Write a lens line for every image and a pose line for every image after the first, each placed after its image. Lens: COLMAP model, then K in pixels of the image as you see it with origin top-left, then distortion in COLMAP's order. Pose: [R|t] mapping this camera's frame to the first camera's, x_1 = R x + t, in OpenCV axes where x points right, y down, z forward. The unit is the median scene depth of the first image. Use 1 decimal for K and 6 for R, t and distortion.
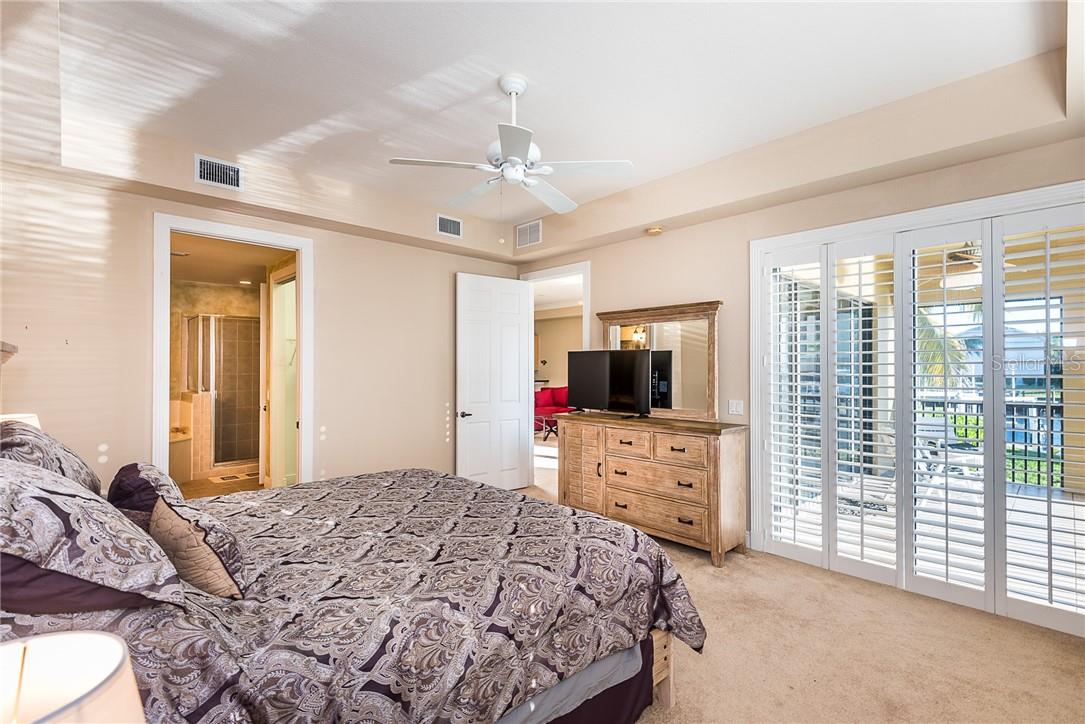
lens RADIAL K [[496.2, 0, 535.9], [0, 496.2, 363.3], [0, 0, 1]] dist [0.015234, -0.003250]
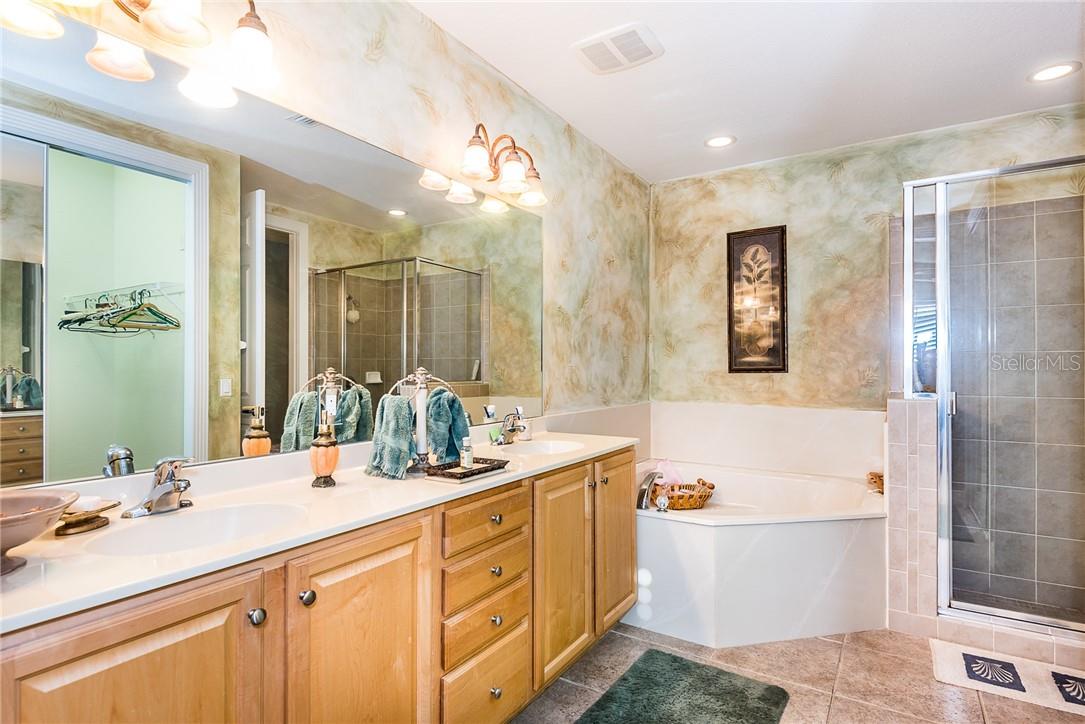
lens RADIAL K [[550.3, 0, 545.9], [0, 550.3, 365.7], [0, 0, 1]] dist [0.026345, -0.016032]
pose [[0.255906, -0.002832, -0.966698, -0.326095], [0.009231, 0.999957, -0.000485, 0.032551], [0.966658, -0.008799, 0.255921, 0.602288]]
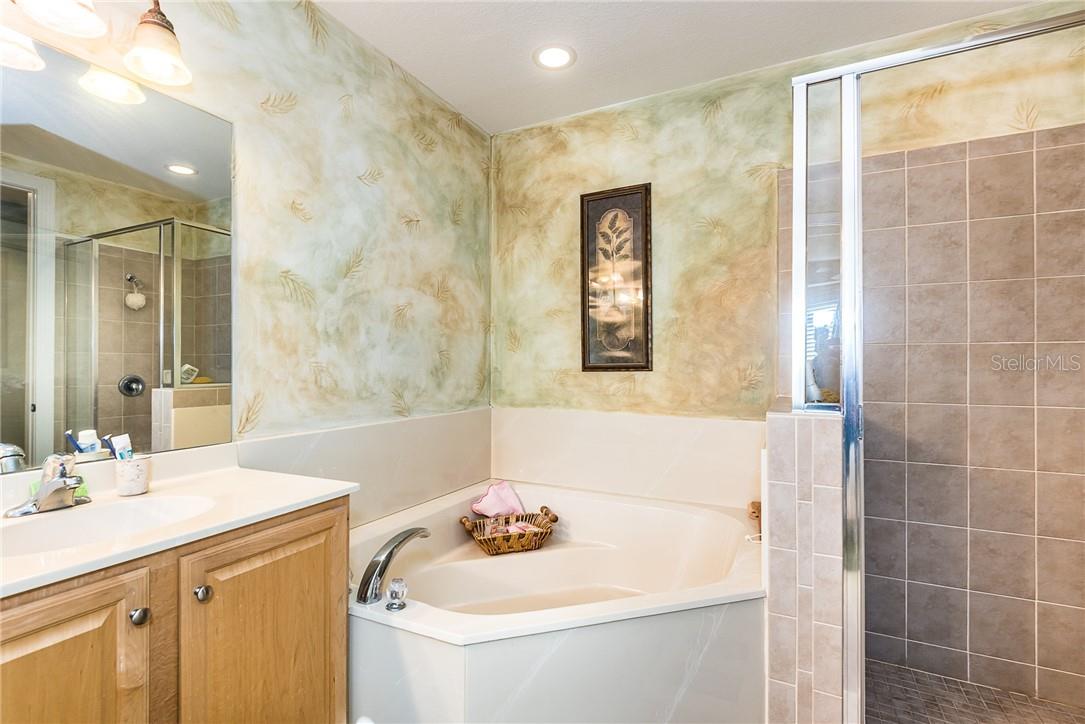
lens RADIAL K [[496.2, 0, 511.3], [0, 496.2, 366.3], [0, 0, 1]] dist [0.015234, -0.003250]
pose [[0.300457, 0.002170, -0.953793, -0.463982], [0.008707, 0.999950, 0.005018, 0.034828], [0.953756, -0.009812, 0.300423, 0.759042]]
